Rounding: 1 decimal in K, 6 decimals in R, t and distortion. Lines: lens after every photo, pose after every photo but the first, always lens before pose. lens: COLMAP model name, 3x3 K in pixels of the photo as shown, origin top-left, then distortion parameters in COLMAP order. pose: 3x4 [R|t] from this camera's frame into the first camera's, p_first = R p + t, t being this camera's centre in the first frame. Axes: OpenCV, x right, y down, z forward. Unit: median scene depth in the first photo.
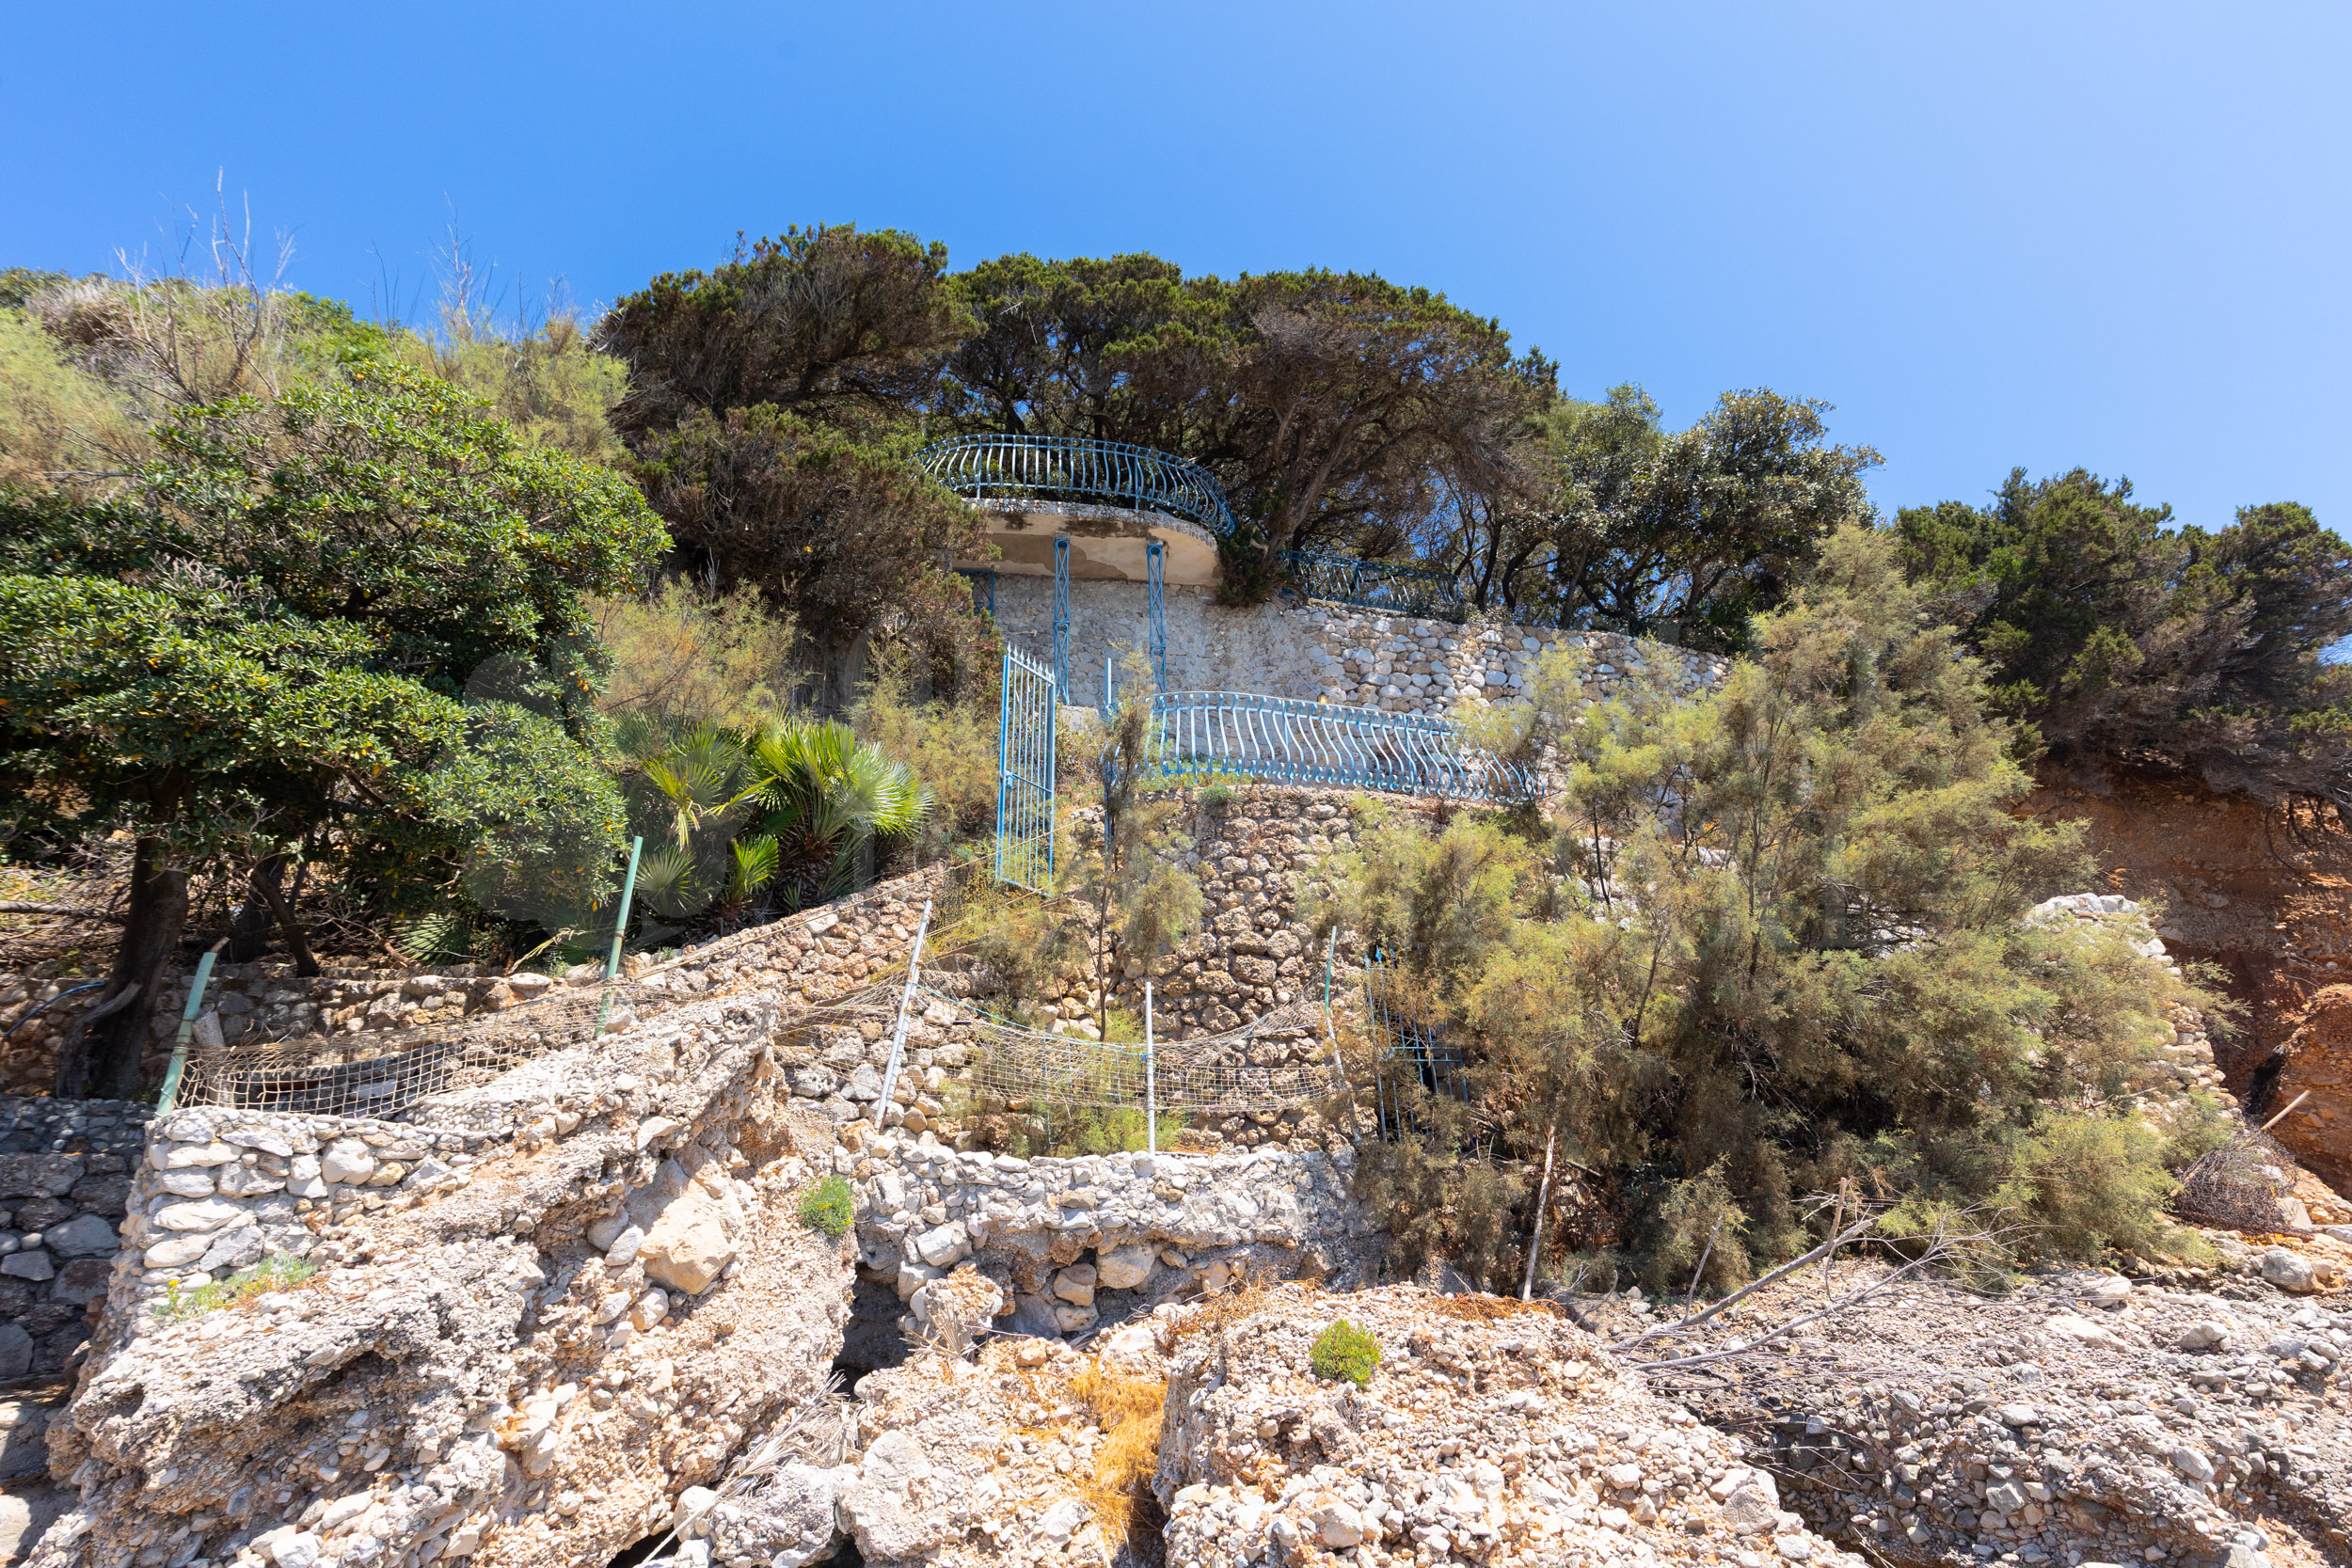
lens RADIAL K [[1147.3, 0, 1169.0], [0, 1147.3, 767.6], [0, 0, 1]] dist [0.000080, 0.000362]
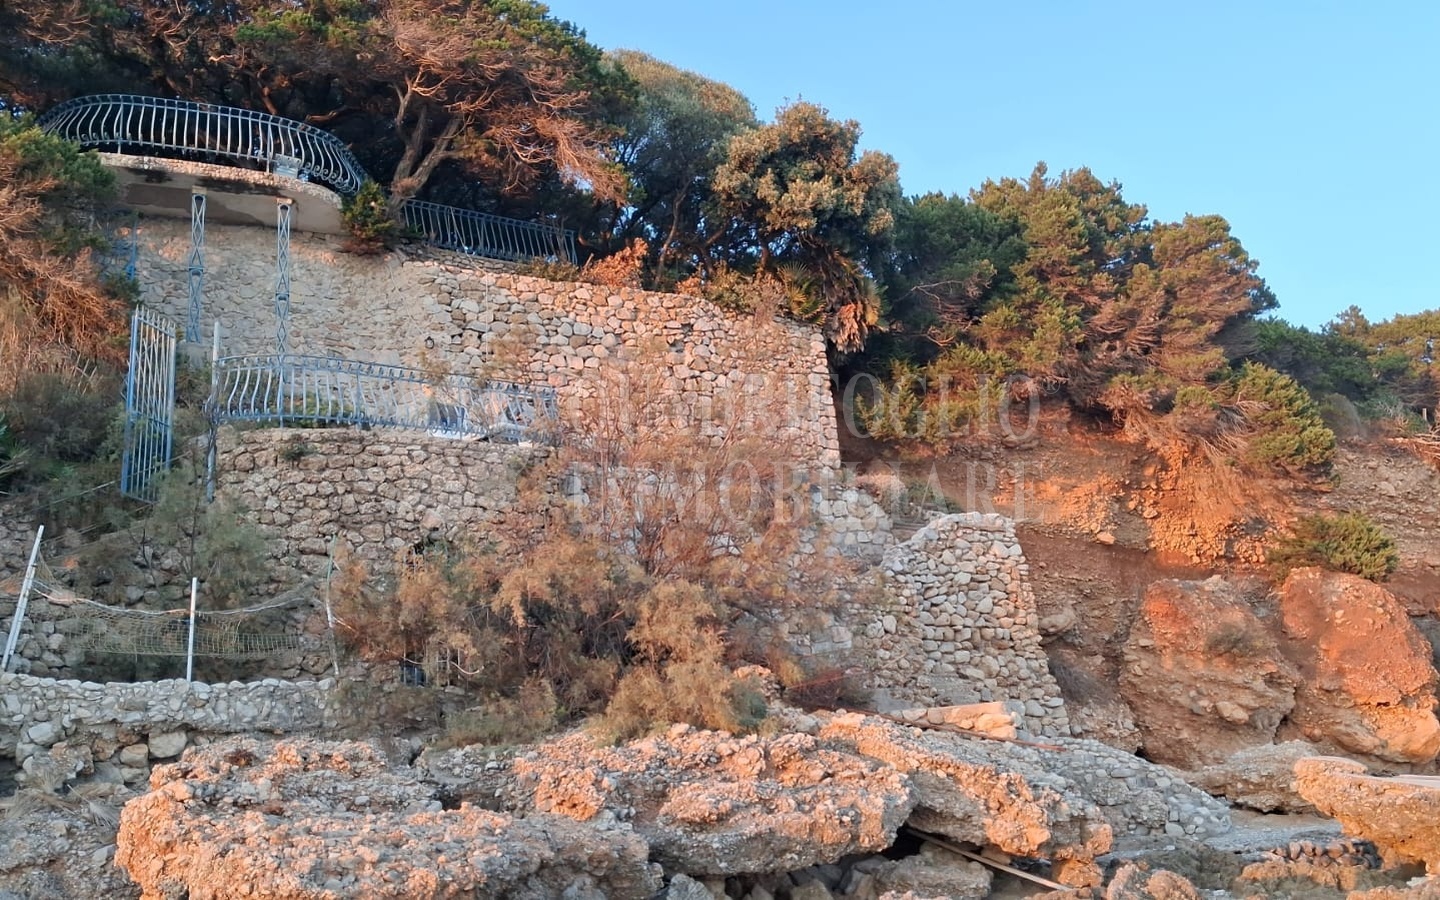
lens RADIAL K [[1246.8, 0, 722.0], [0, 1246.8, 468.9], [0, 0, 1]] dist [0.005304, -0.000575]
pose [[0.970285, 0.023929, 0.240777, 0.267794], [-0.050383, 0.993267, 0.104319, -0.176876], [-0.236660, -0.113350, 0.964958, -0.812709]]
